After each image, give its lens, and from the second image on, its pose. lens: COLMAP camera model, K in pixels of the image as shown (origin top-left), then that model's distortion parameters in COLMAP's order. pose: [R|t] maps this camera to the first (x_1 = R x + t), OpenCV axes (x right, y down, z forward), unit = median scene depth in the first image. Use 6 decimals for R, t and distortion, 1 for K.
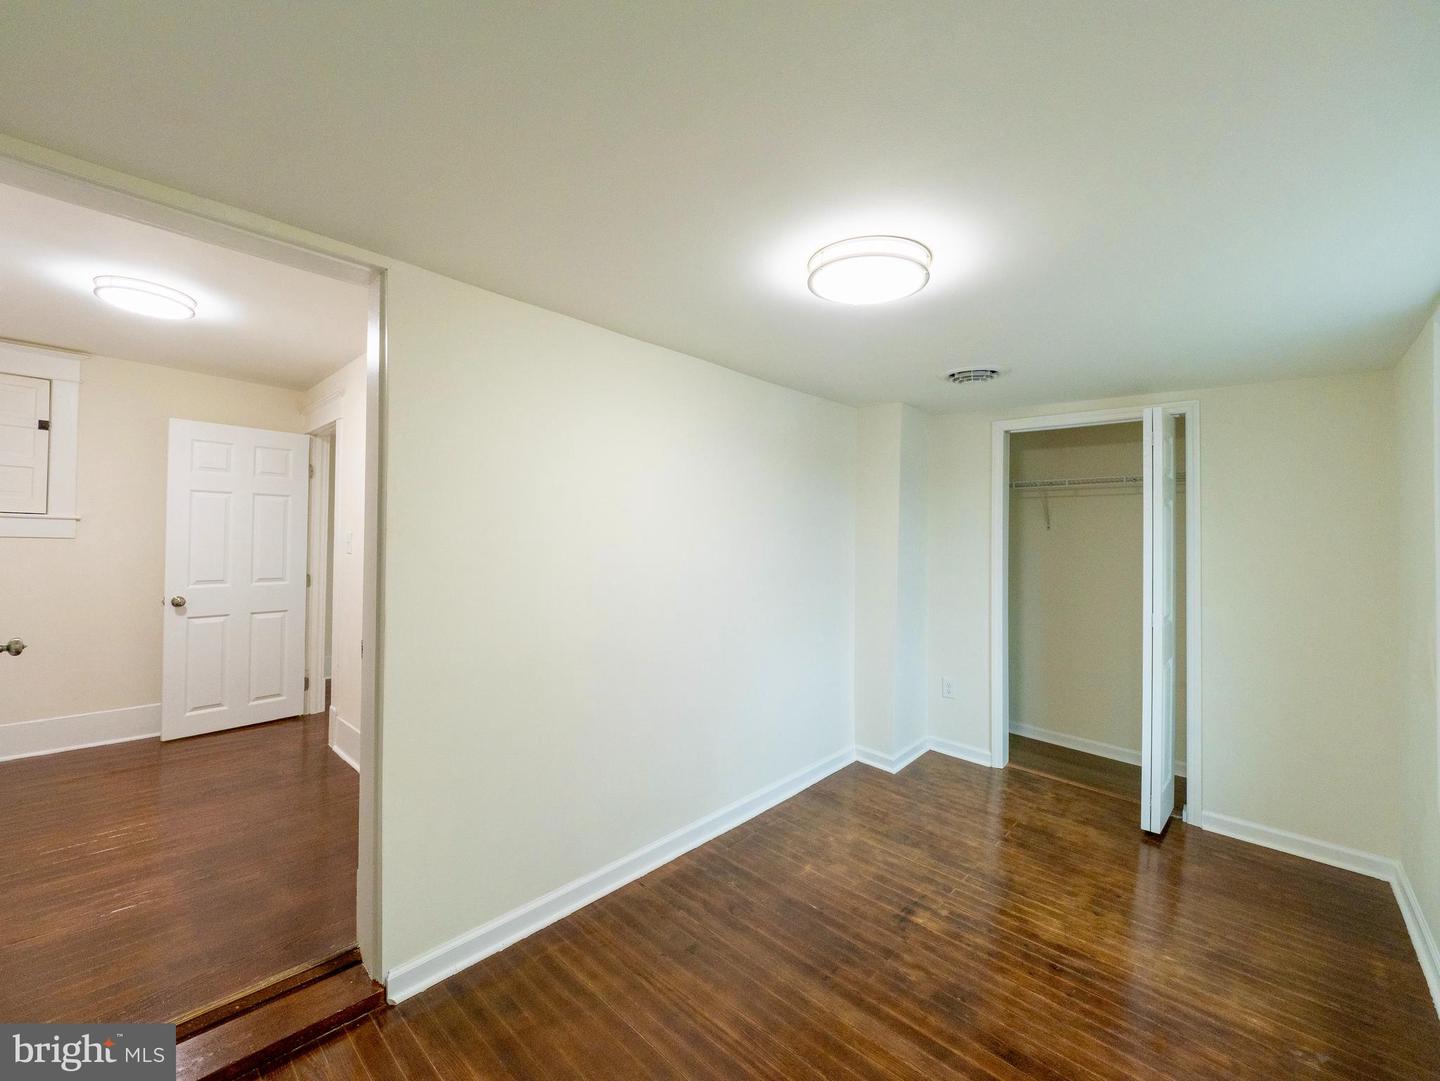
lens RADIAL K [[597.6, 0, 721.2], [0, 597.6, 531.2], [0, 0, 1]] dist [-0.008988, -0.000621]
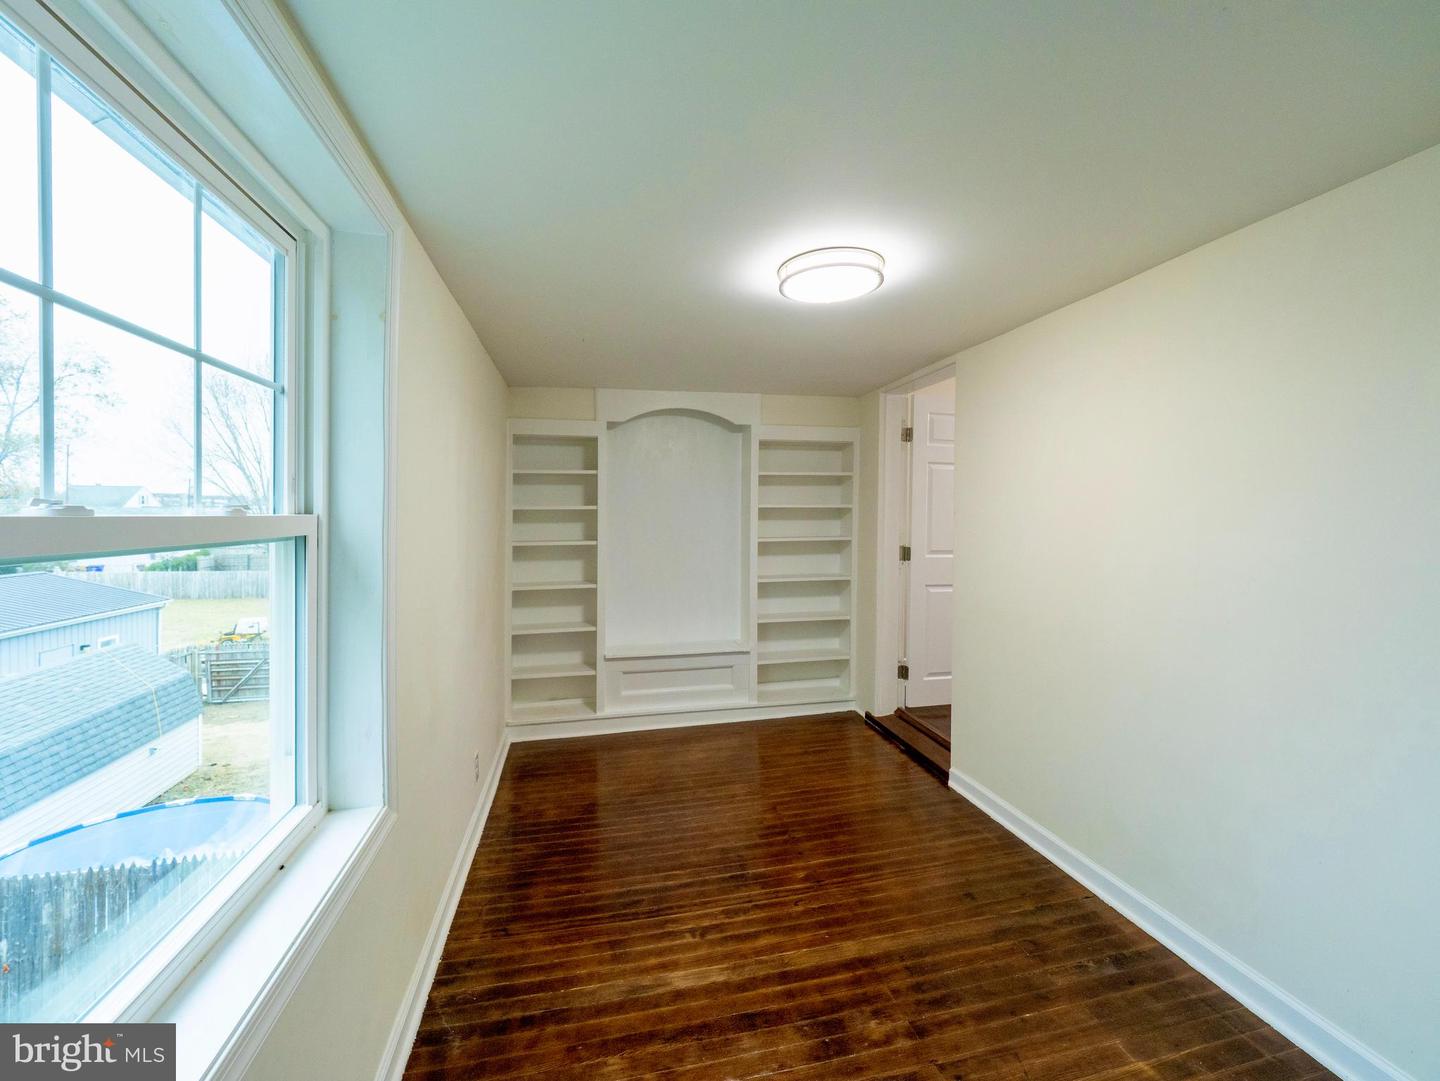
lens RADIAL K [[597.6, 0, 723.3], [0, 597.6, 531.3], [0, 0, 1]] dist [-0.008988, -0.000621]
pose [[-0.566606, 0.001927, -0.823987, 1.145883], [-0.011487, 0.999882, 0.010237, 0.037515], [0.823909, 0.015265, -0.566517, 1.293948]]
